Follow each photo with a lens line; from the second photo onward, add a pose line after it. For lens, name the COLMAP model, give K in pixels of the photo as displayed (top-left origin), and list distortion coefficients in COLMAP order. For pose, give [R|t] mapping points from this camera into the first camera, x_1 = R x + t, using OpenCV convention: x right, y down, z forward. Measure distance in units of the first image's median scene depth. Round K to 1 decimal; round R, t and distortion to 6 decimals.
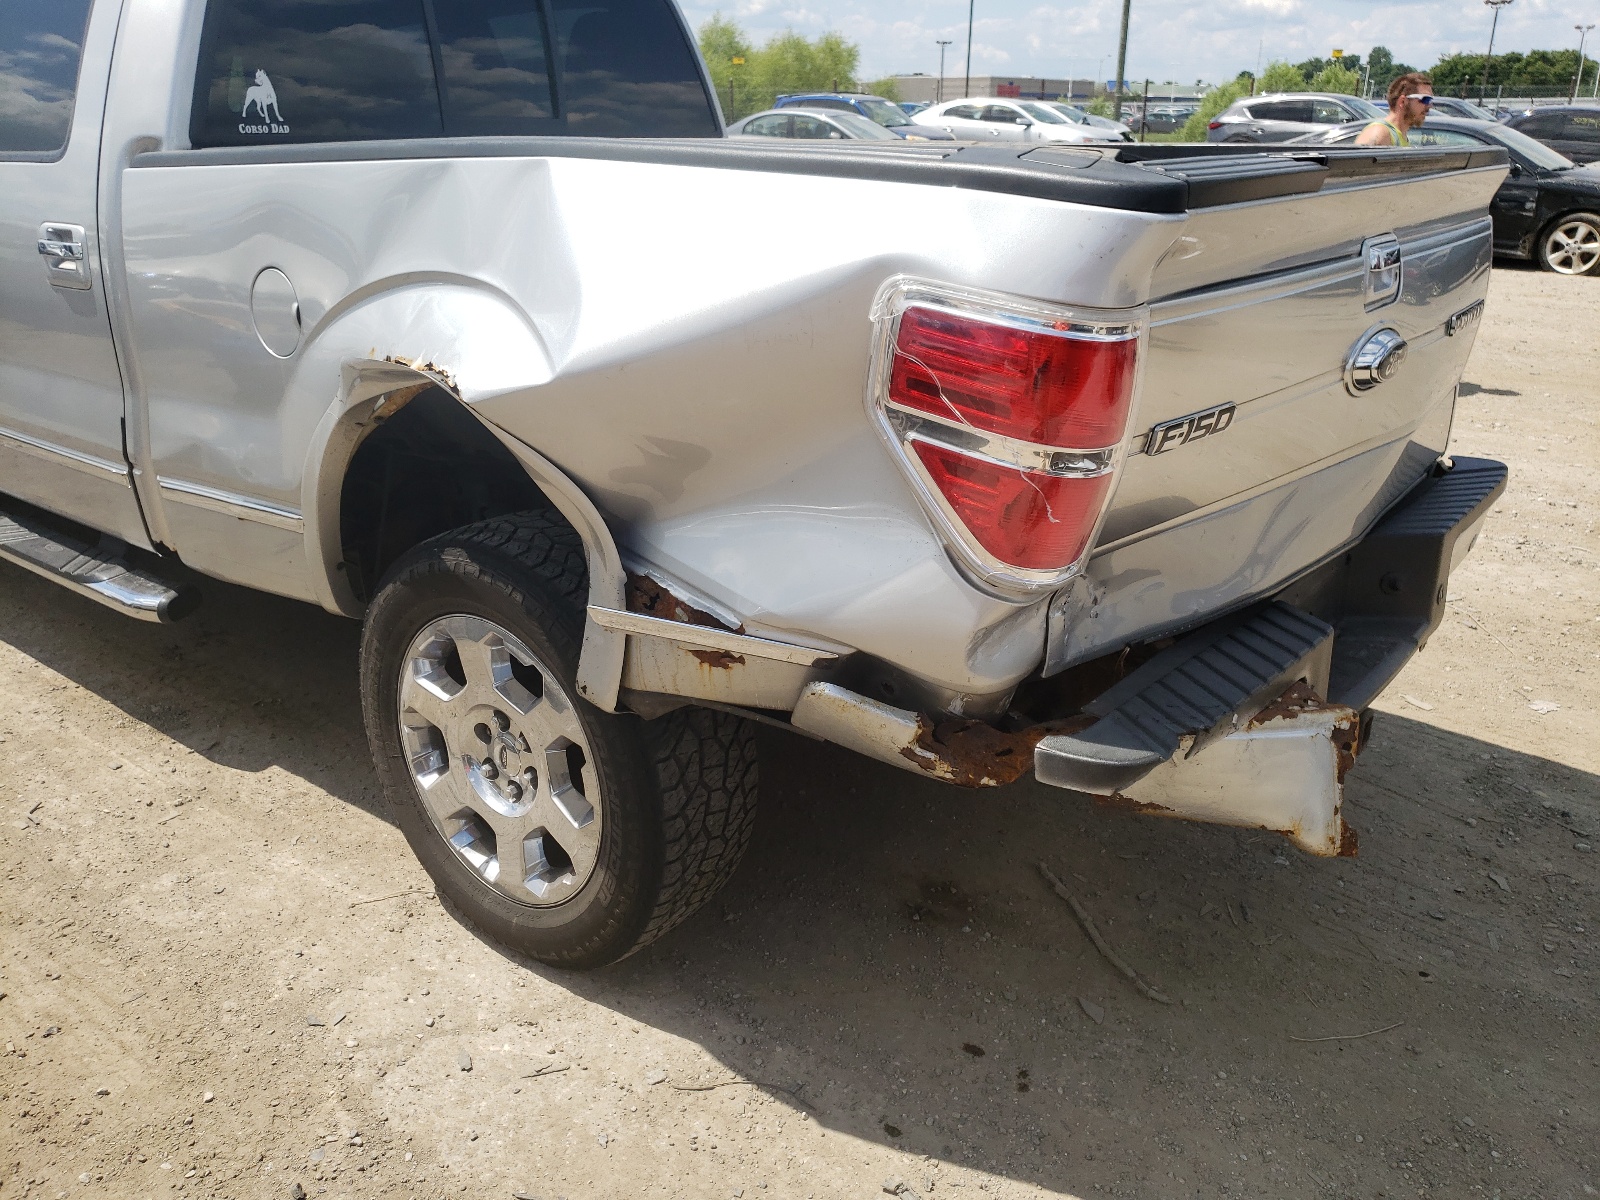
lens RADIAL K [[1204.8, 0, 767.0], [0, 1204.8, 562.9], [0, 0, 1]] dist [-0.002039, 0.024611]
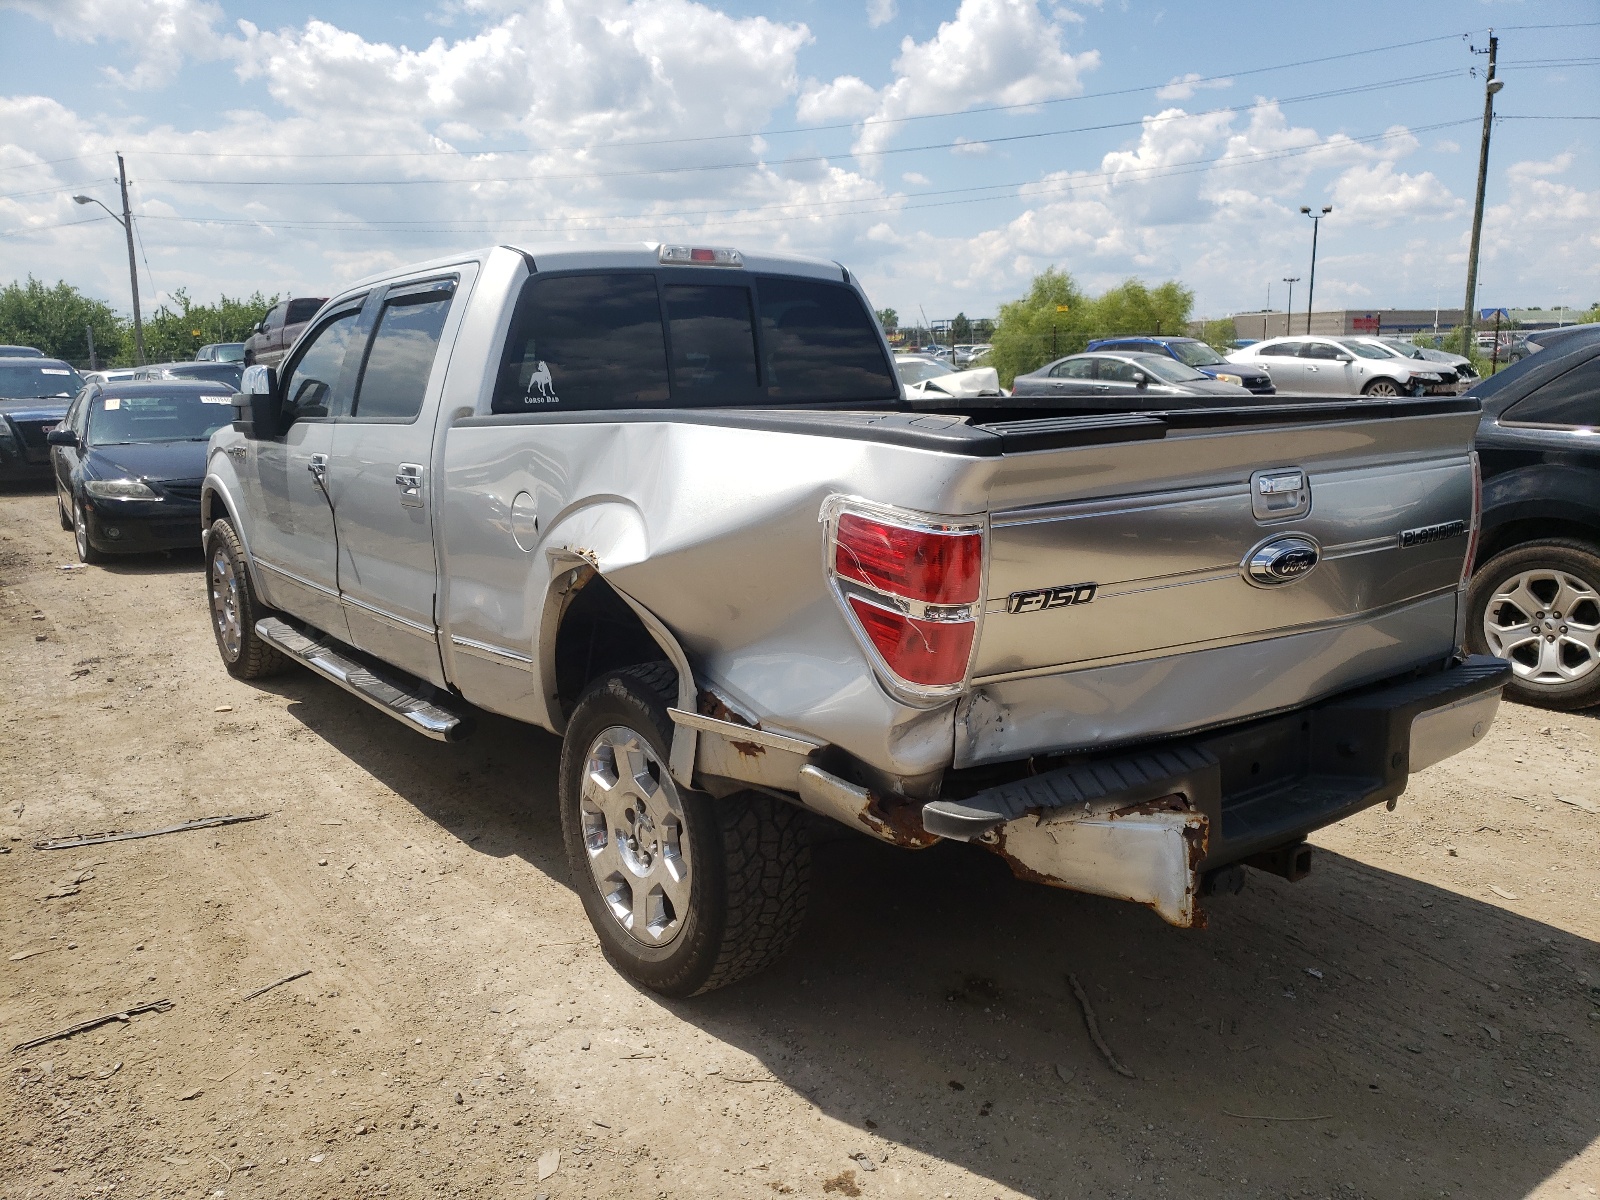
lens RADIAL K [[1204.8, 0, 796.4], [0, 1204.8, 601.2], [0, 0, 1]] dist [-0.002039, 0.024611]
pose [[0.968338, 0.025104, -0.248379, 0.308727], [-0.063526, 0.986958, -0.147913, 0.094601], [0.241426, 0.159008, 0.957303, -0.347528]]
